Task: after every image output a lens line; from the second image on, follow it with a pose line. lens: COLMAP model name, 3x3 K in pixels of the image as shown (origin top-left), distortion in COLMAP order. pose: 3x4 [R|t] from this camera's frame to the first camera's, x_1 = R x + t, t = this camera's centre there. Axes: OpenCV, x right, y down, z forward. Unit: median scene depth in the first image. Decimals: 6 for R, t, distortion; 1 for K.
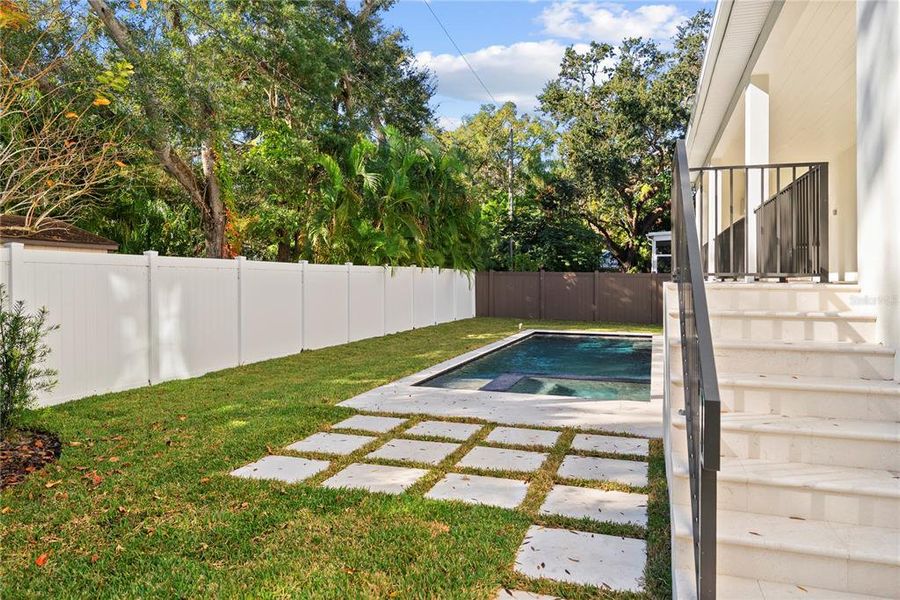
lens RADIAL K [[641.5, 0, 449.6], [0, 641.5, 279.9], [0, 0, 1]] dist [0.005408, 0.000656]
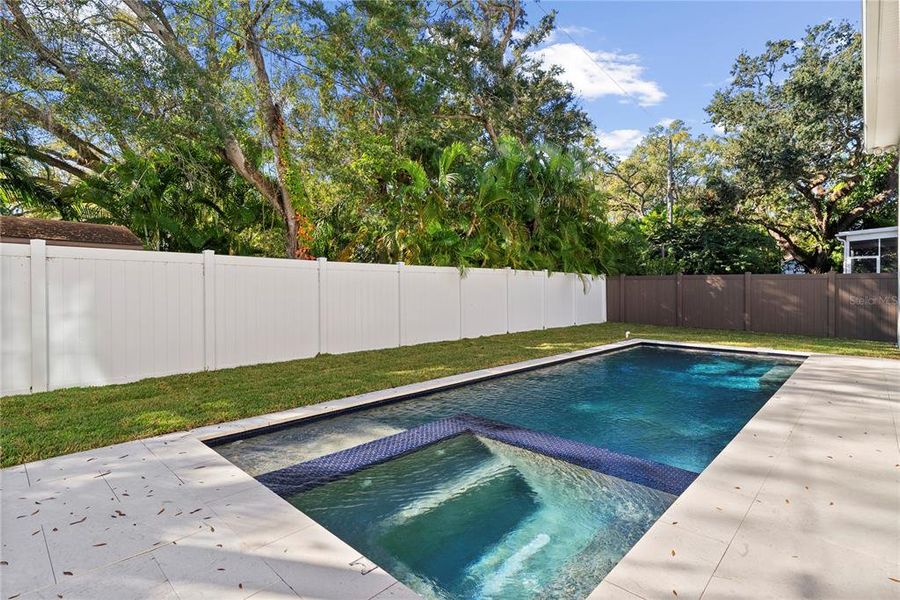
lens RADIAL K [[446.6, 0, 449.2], [0, 446.6, 290.9], [0, 0, 1]] dist [-0.001009, -0.000913]
pose [[0.899753, 0.000329, -0.436400, 0.086320], [-0.000705, 1.000000, -0.000698, 0.006946], [0.436400, 0.000936, 0.899752, 0.193344]]
